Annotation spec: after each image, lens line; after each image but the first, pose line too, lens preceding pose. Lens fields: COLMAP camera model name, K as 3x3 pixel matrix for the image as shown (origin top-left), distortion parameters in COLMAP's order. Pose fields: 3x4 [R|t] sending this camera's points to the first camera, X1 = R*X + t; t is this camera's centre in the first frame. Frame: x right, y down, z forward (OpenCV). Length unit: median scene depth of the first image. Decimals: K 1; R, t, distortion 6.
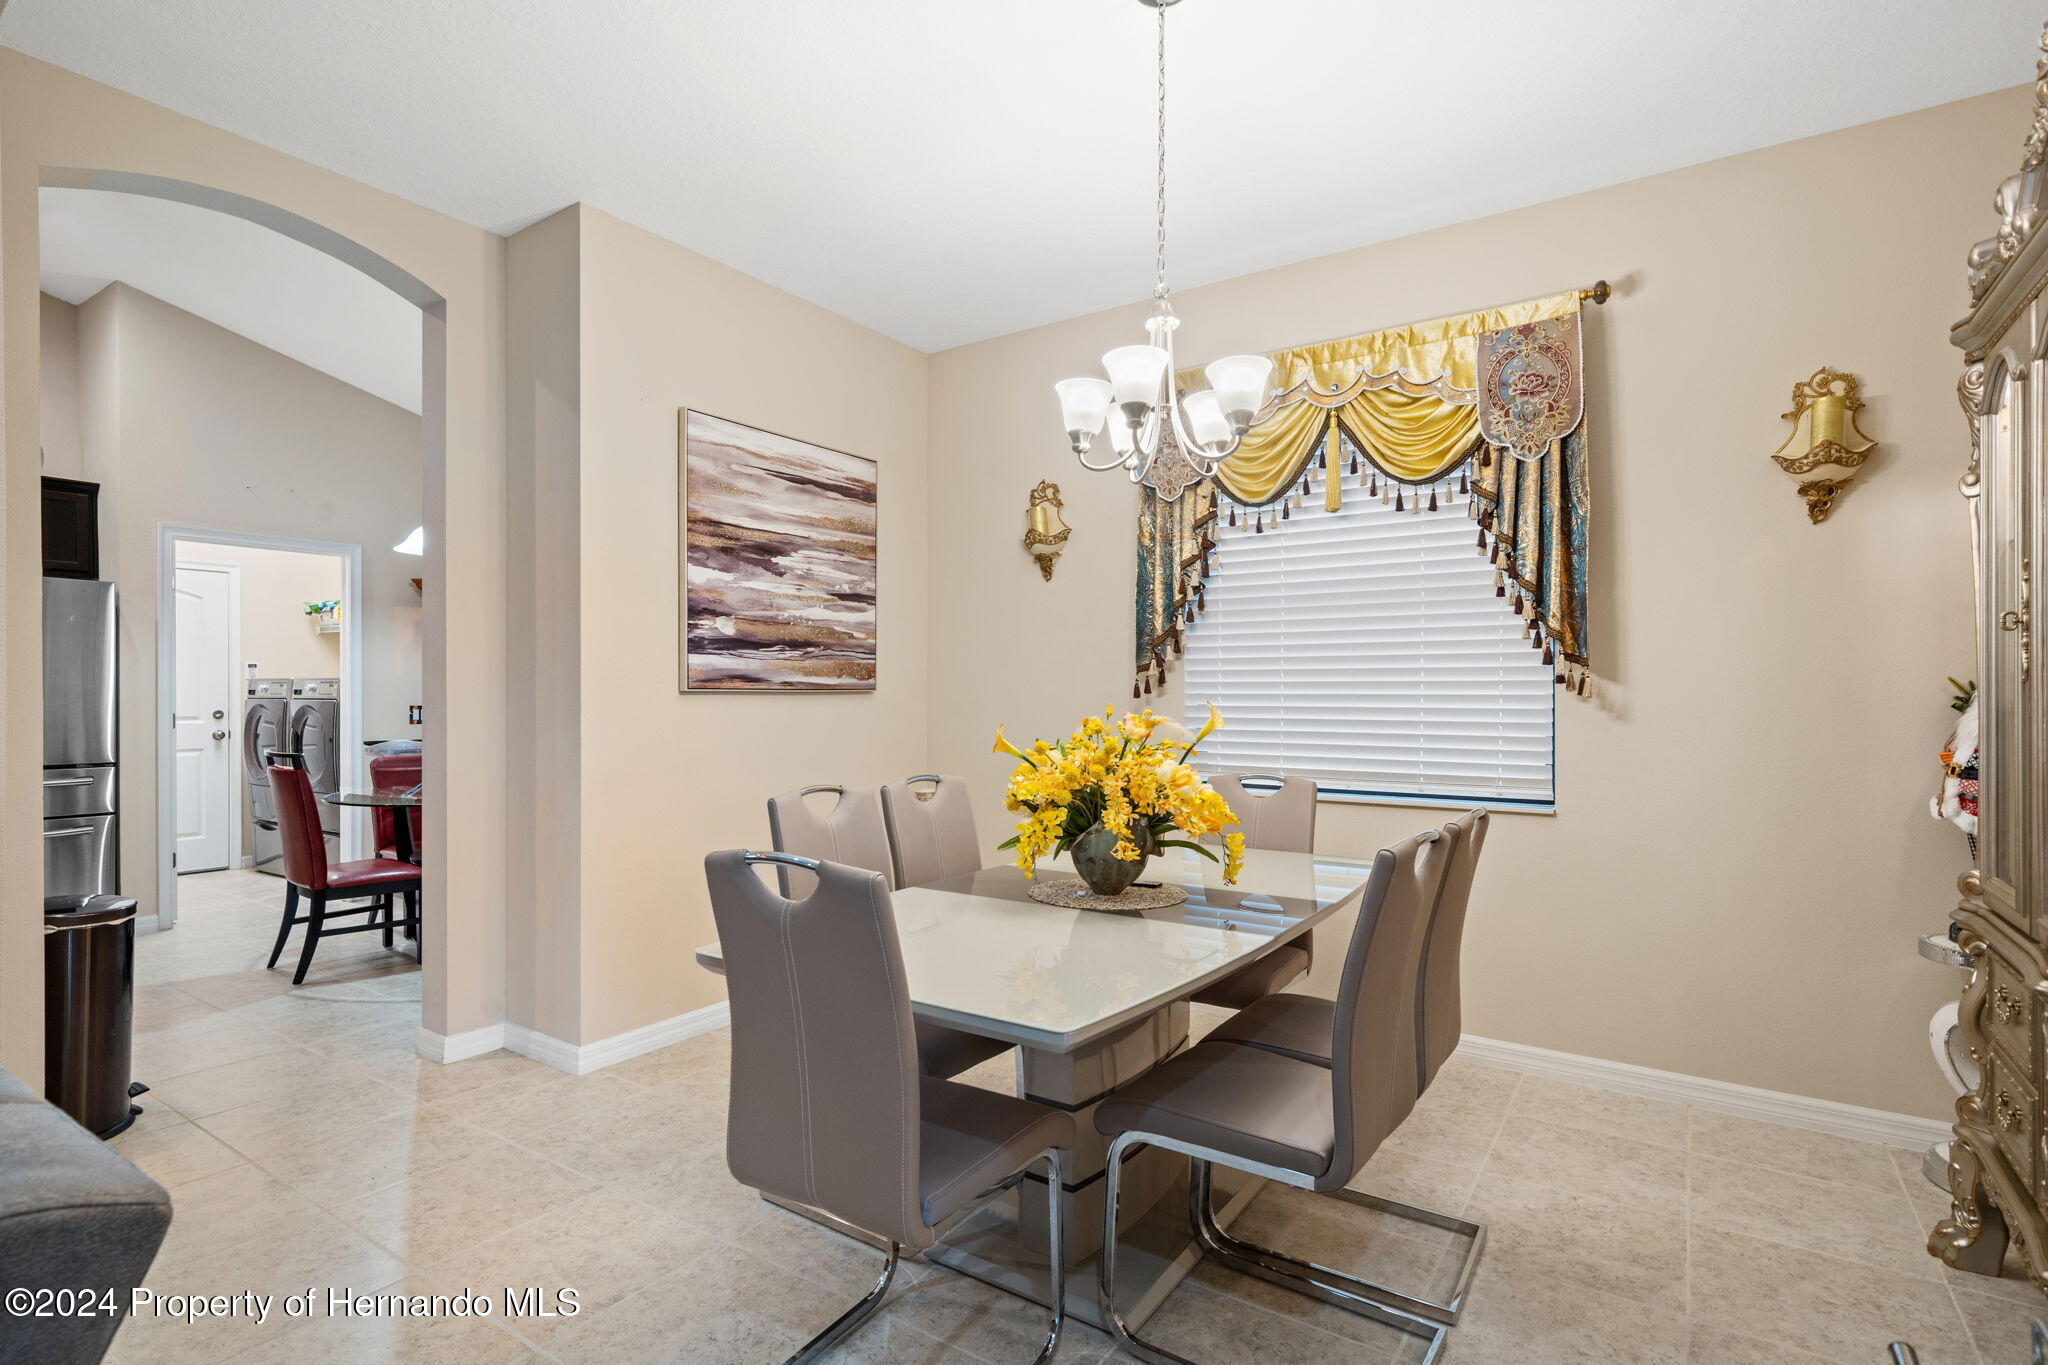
lens RADIAL K [[1017.2, 0, 1027.0], [0, 1017.2, 706.7], [0, 0, 1]] dist [0.002156, 0.000224]
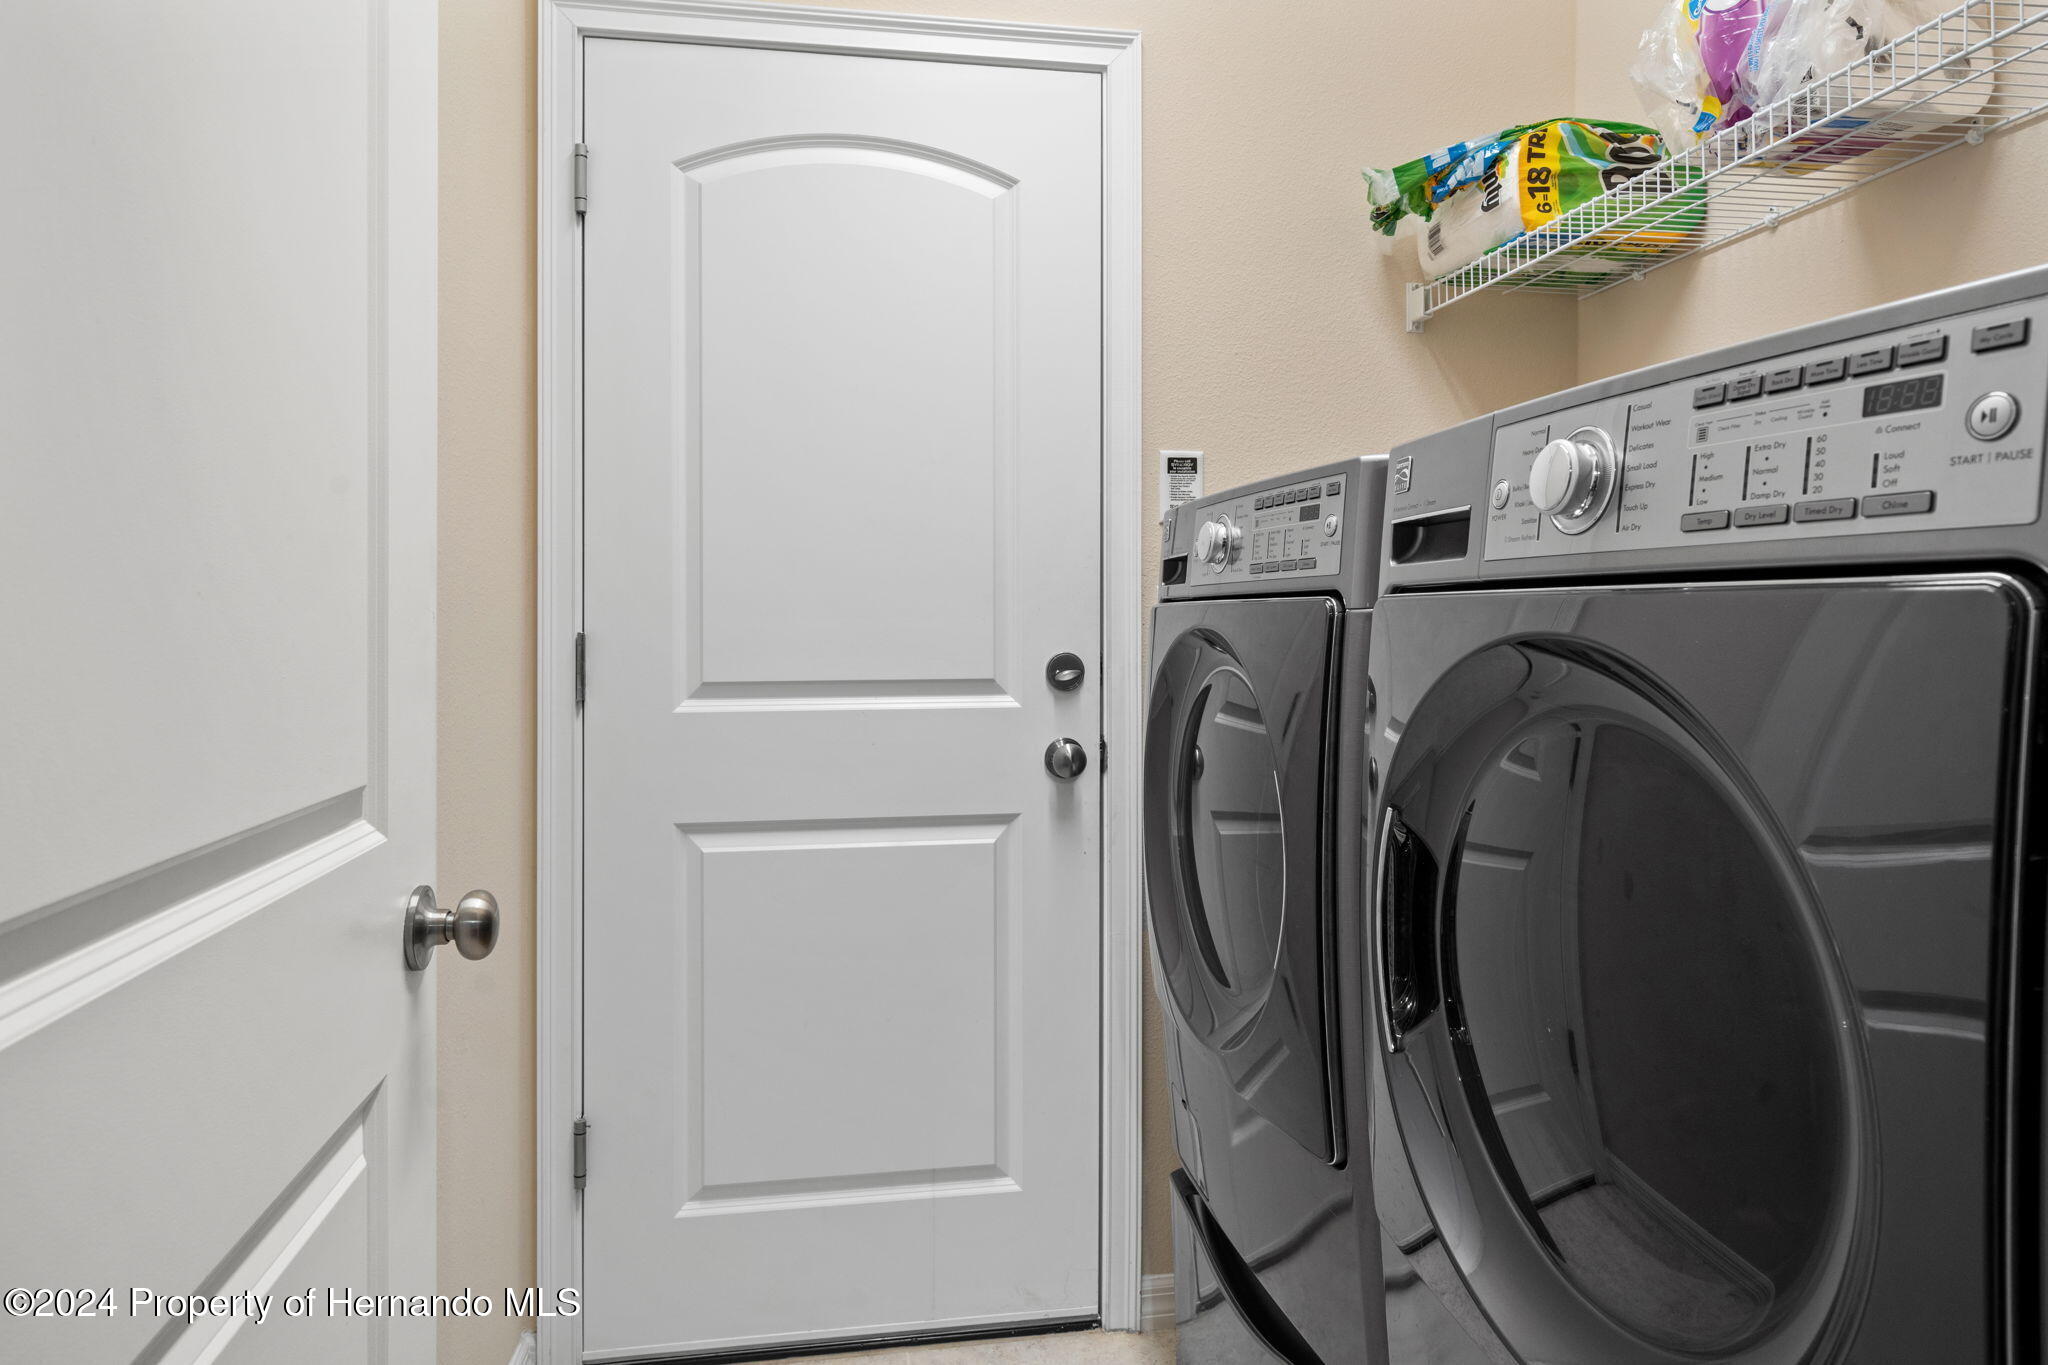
lens RADIAL K [[1239.9, 0, 1020.6], [0, 1239.9, 623.9], [0, 0, 1]] dist [-0.000197, -0.000046]
pose [[0.695607, -0.000208, -0.718423, -0.608693], [-0.005527, 0.999969, -0.005641, -0.001799], [0.718401, 0.007895, 0.695584, 0.811477]]
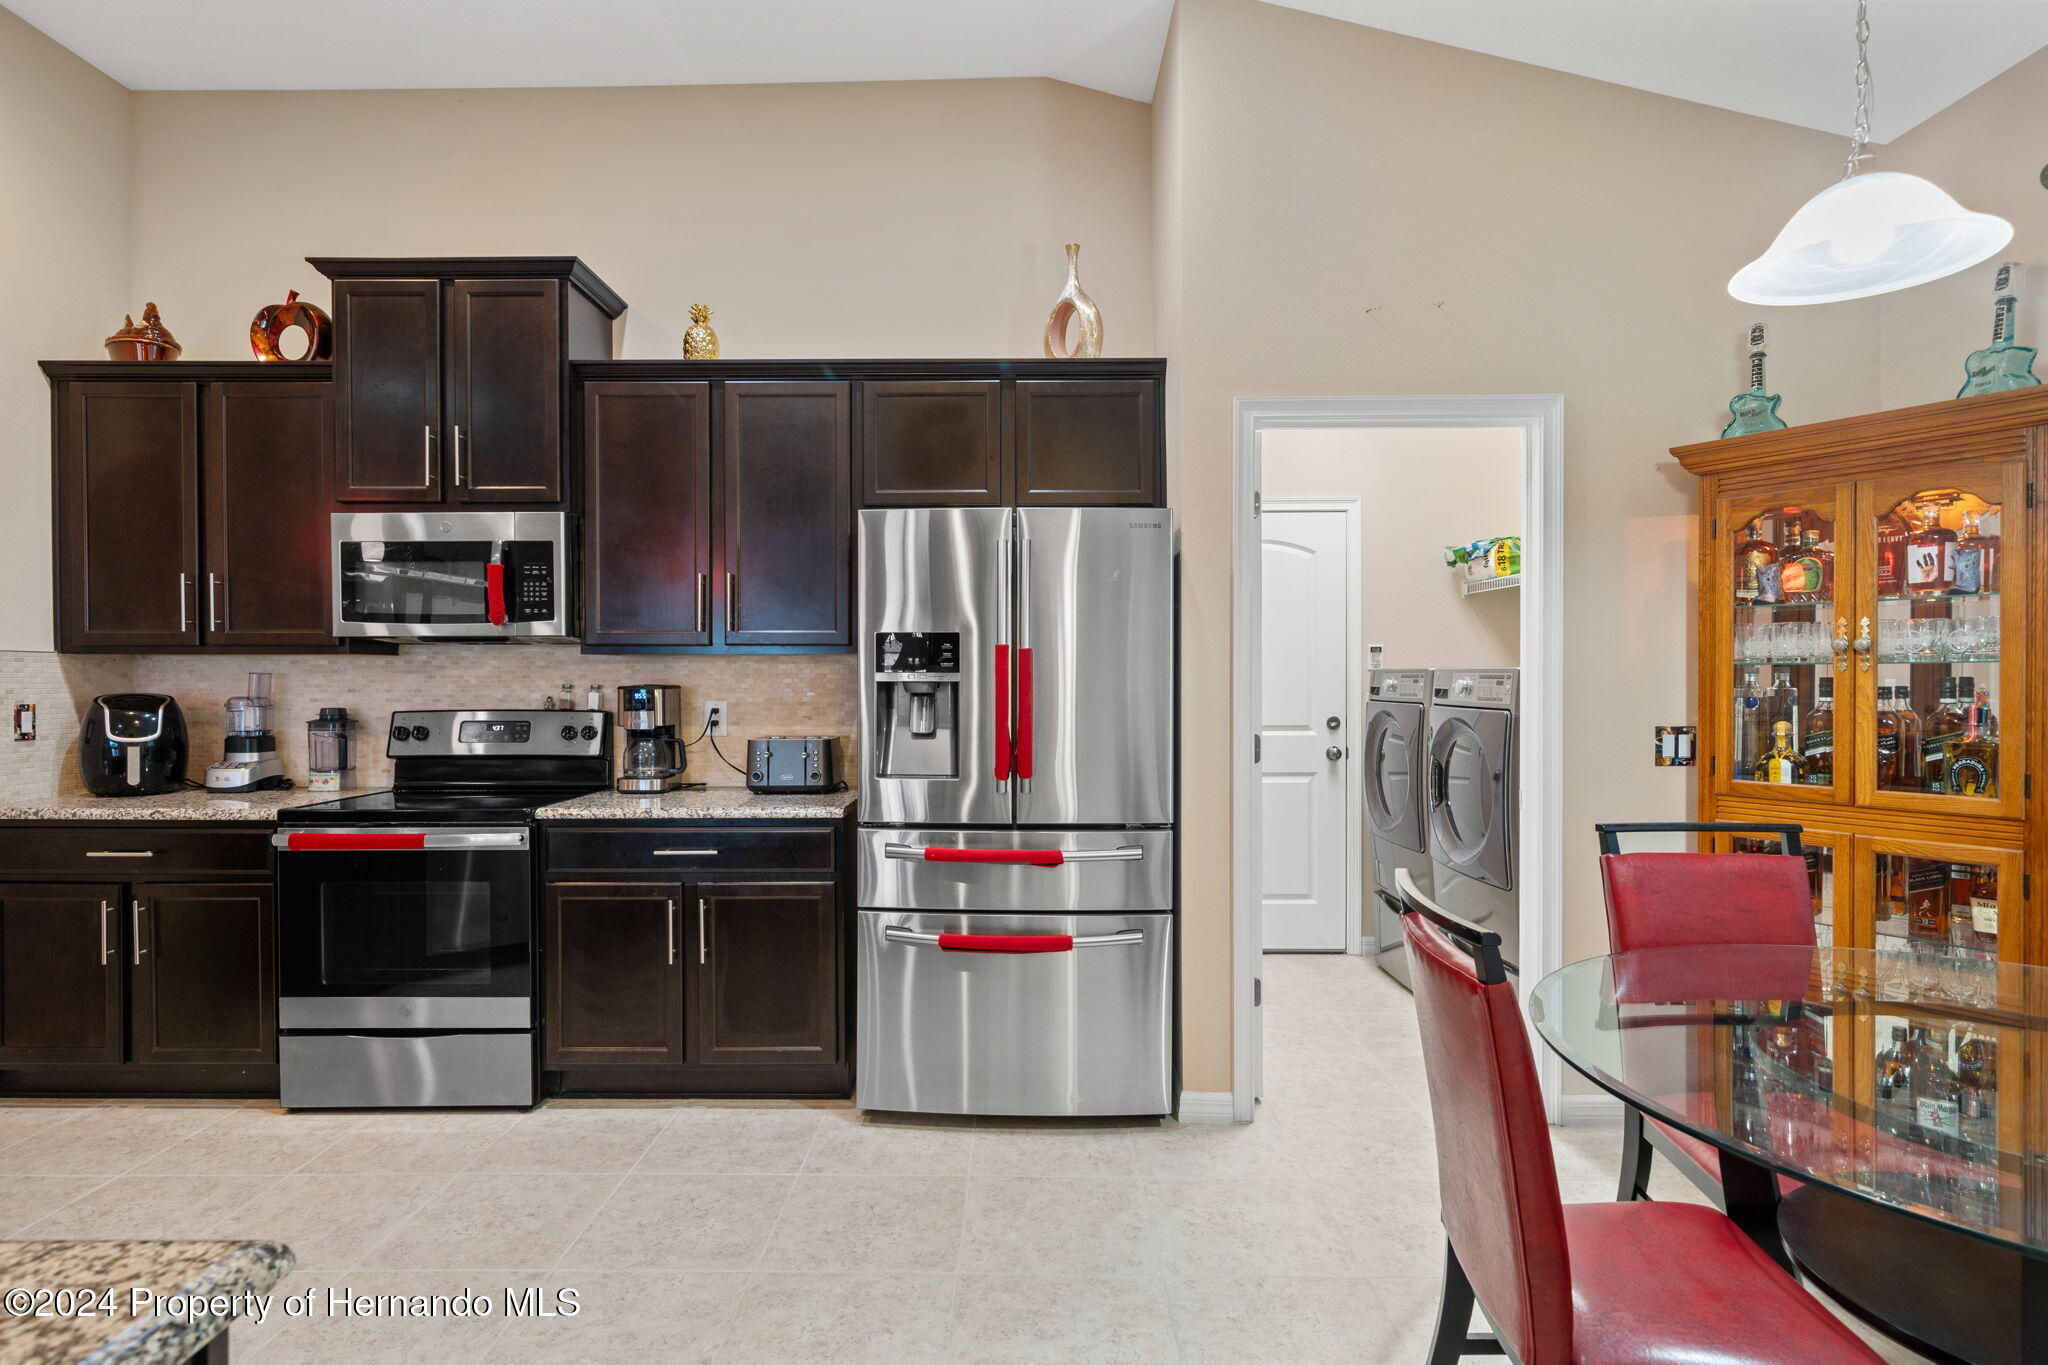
lens RADIAL K [[1034.9, 0, 1024.0], [0, 1034.9, 682.5], [0, 0, 1]] dist [0.000002, -0.000001]
pose [[0.556379, 0.001615, -0.830927, -0.346142], [-0.003774, 0.999993, -0.000584, -0.018435], [0.830920, 0.003461, 0.556381, 0.458527]]
